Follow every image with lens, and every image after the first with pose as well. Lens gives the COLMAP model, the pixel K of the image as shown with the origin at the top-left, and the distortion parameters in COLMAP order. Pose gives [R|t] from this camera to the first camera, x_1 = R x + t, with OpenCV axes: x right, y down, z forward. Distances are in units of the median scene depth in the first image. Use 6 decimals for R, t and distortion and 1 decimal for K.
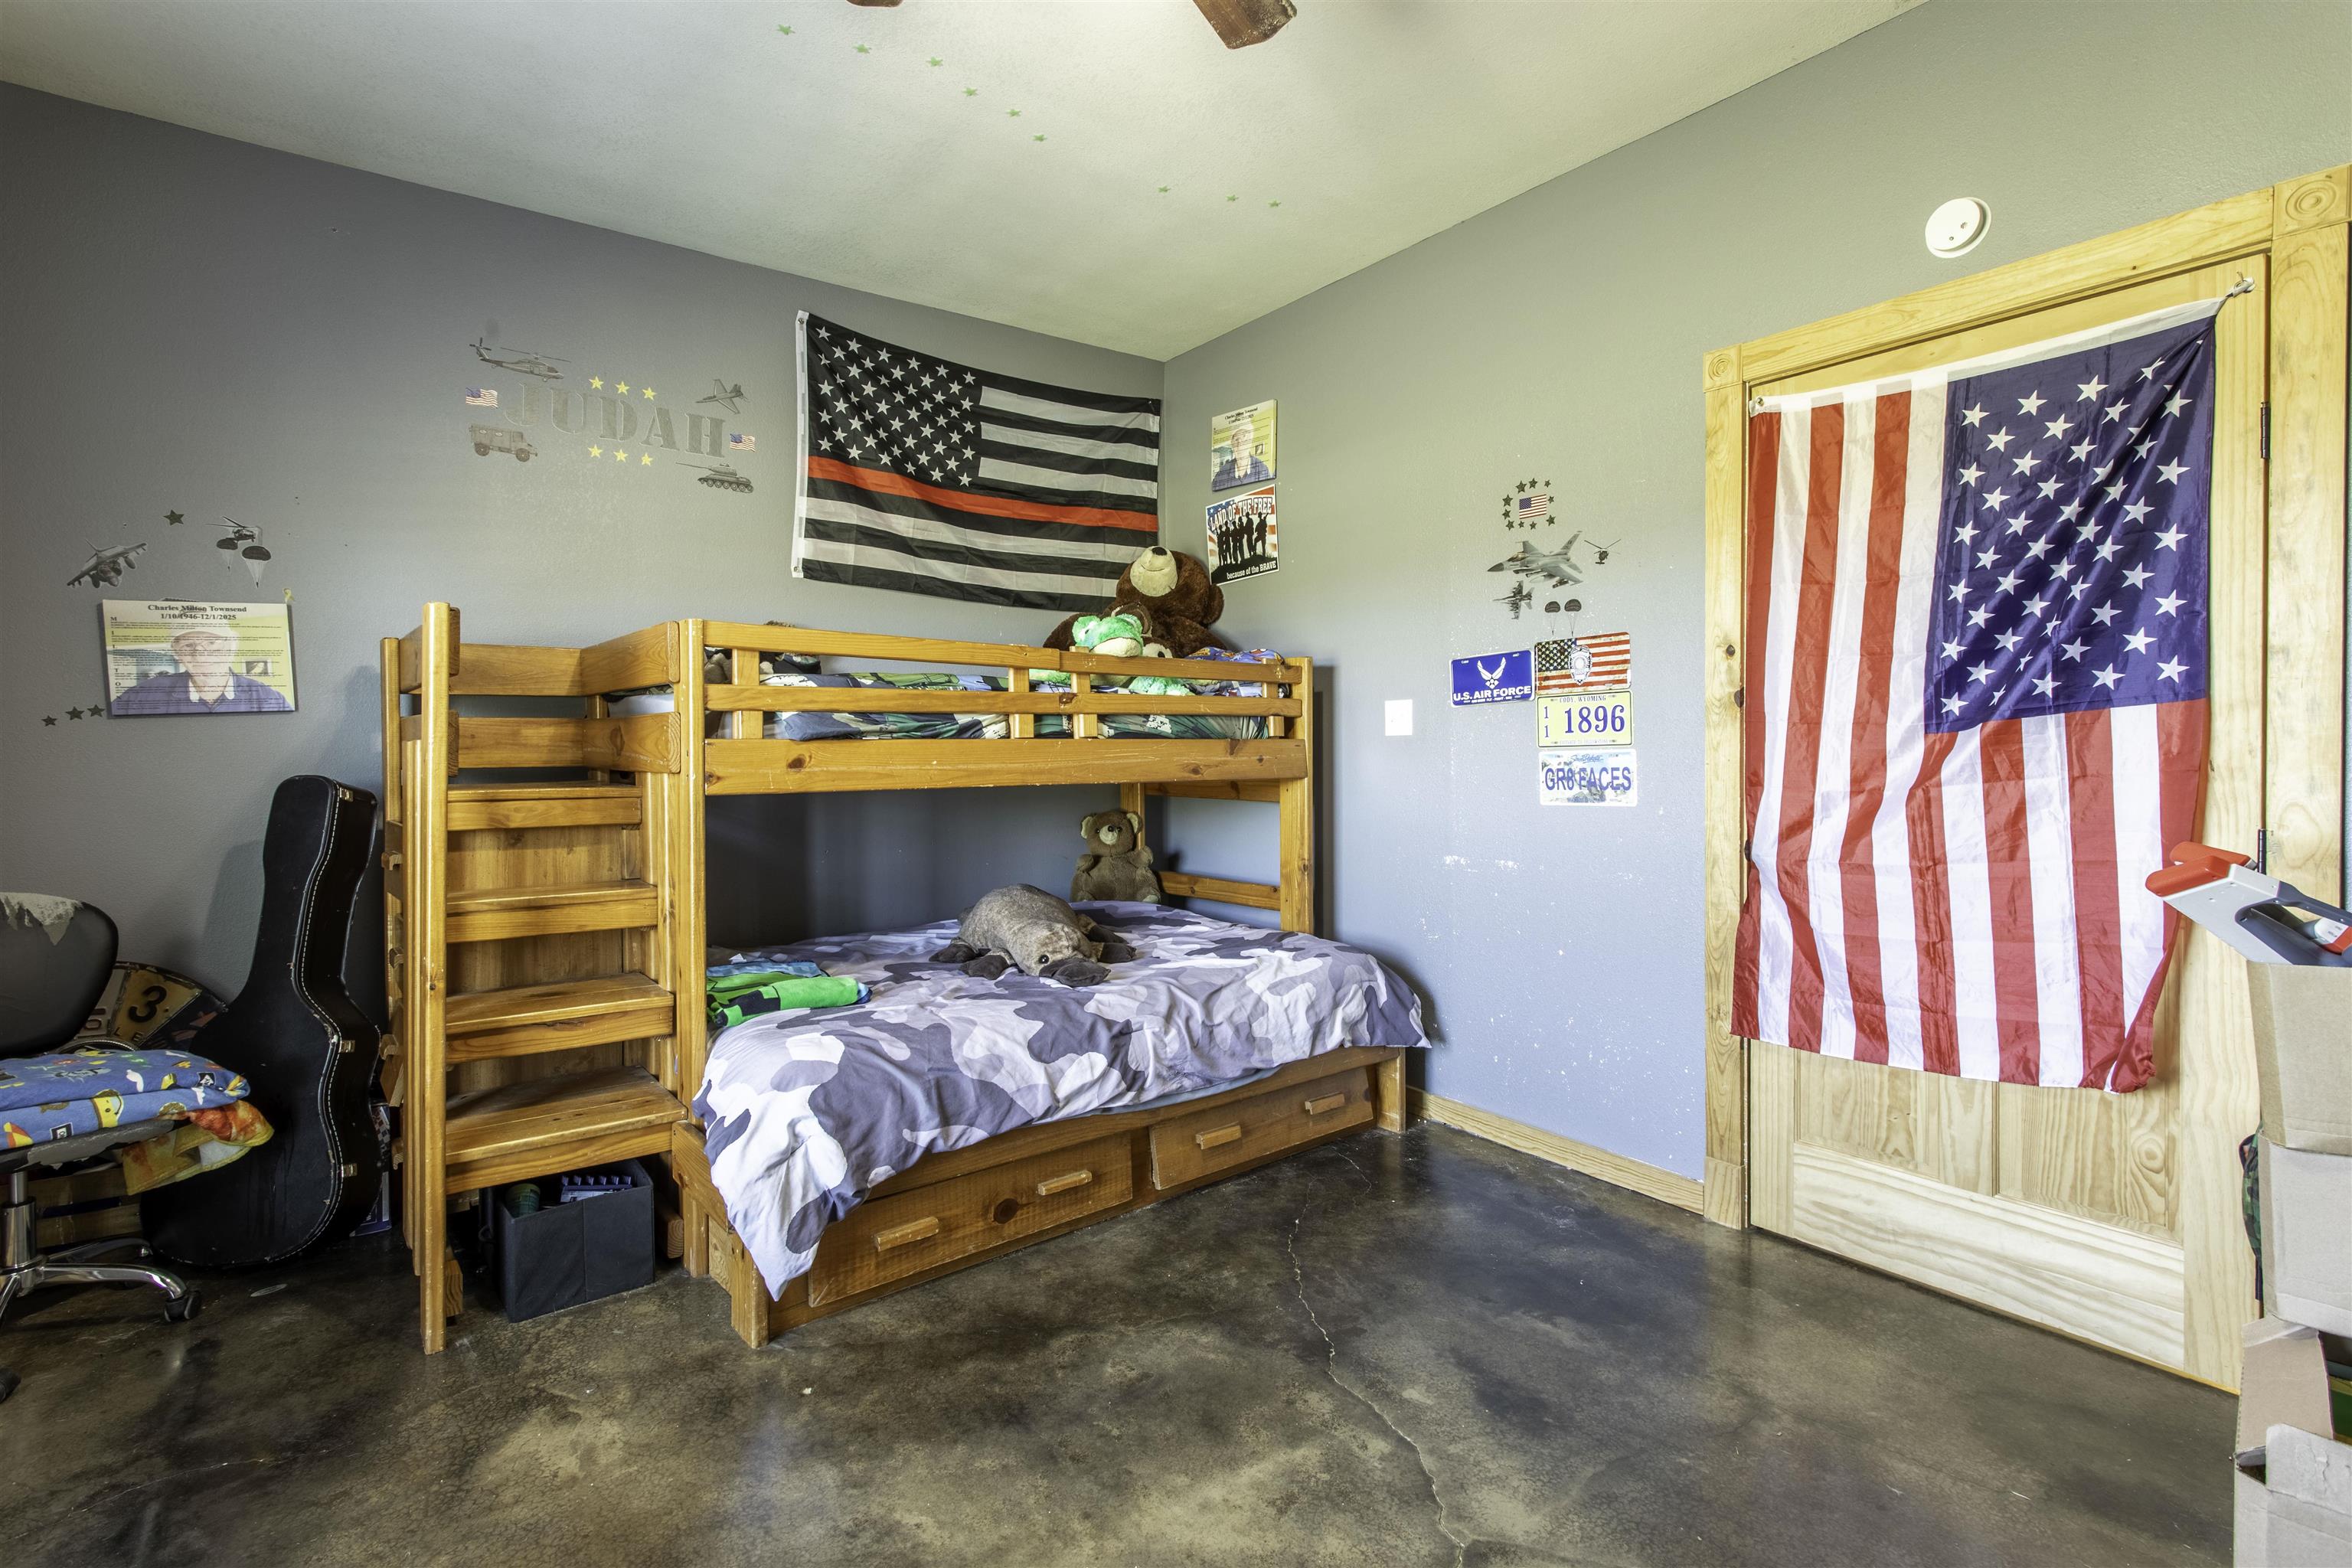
lens RADIAL K [[1137.9, 0, 1187.1], [0, 1137.9, 755.9], [0, 0, 1]] dist [0.000008, -0.000089]
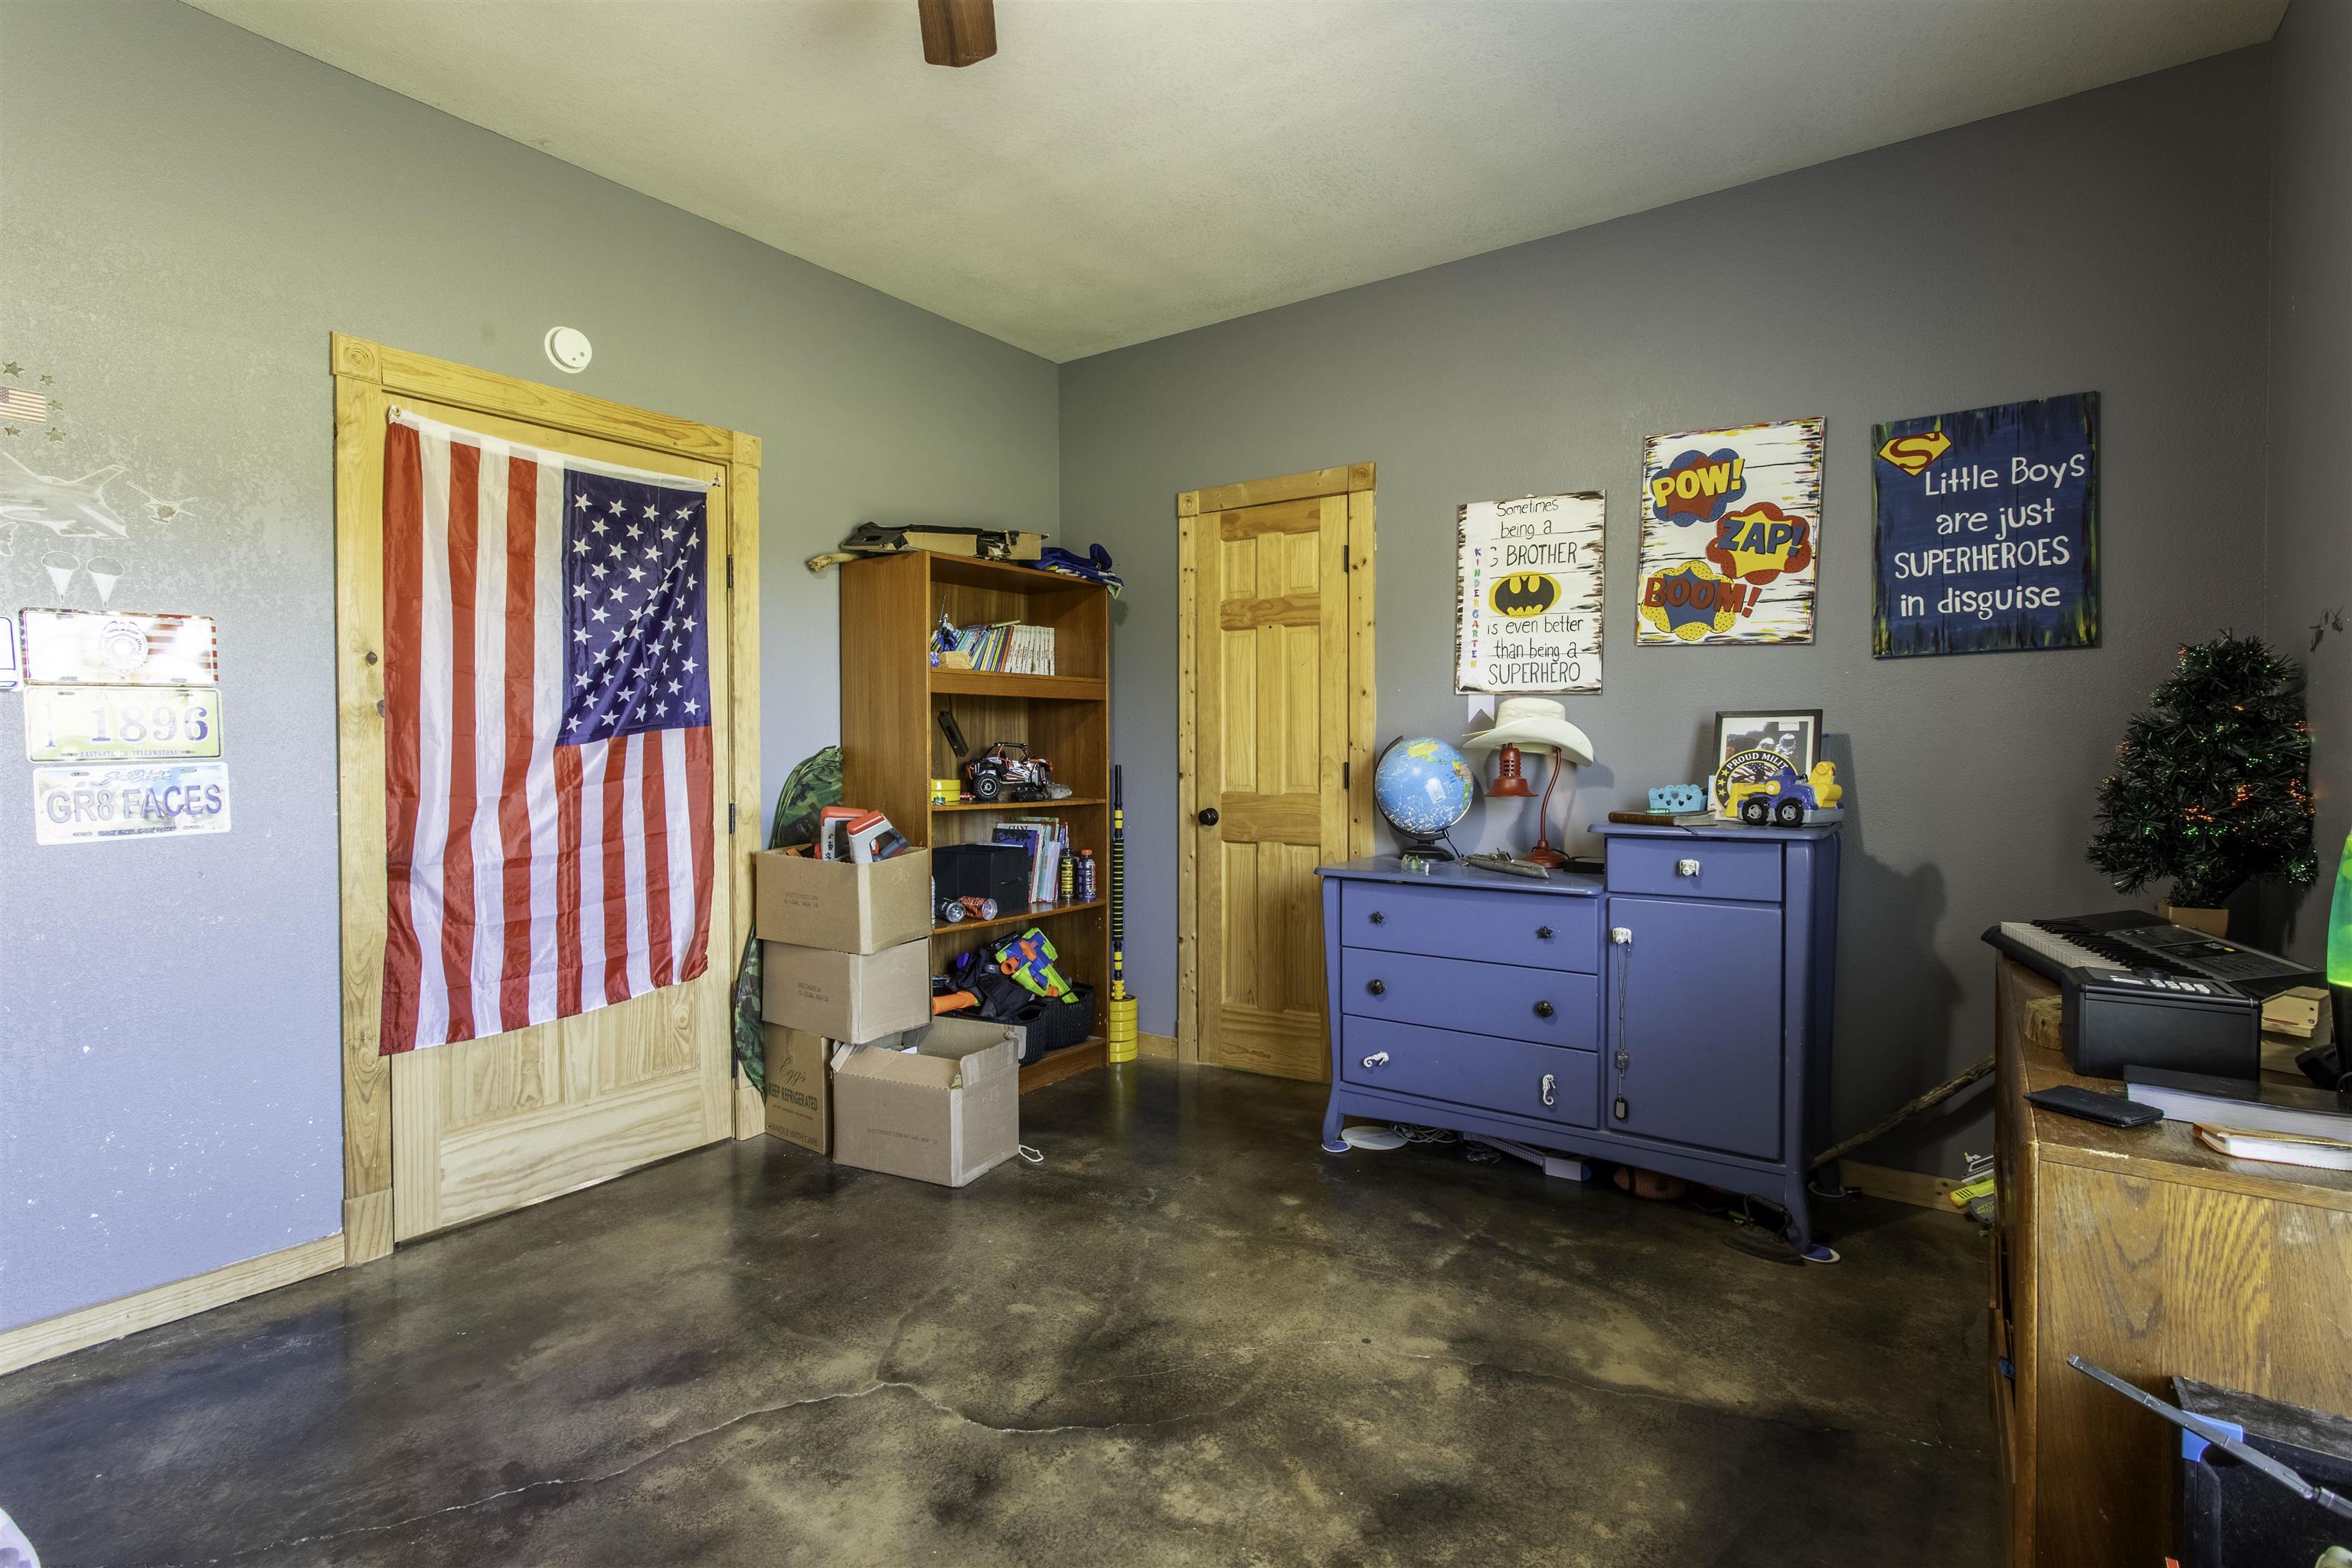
lens RADIAL K [[1137.9, 0, 1187.1], [0, 1137.9, 755.9], [0, 0, 1]] dist [0.000008, -0.000089]
pose [[-0.329924, -0.002986, 0.944003, -0.781441], [0.013657, 0.999875, 0.007936, -0.009613], [-0.943909, 0.015510, -0.329842, 0.796426]]
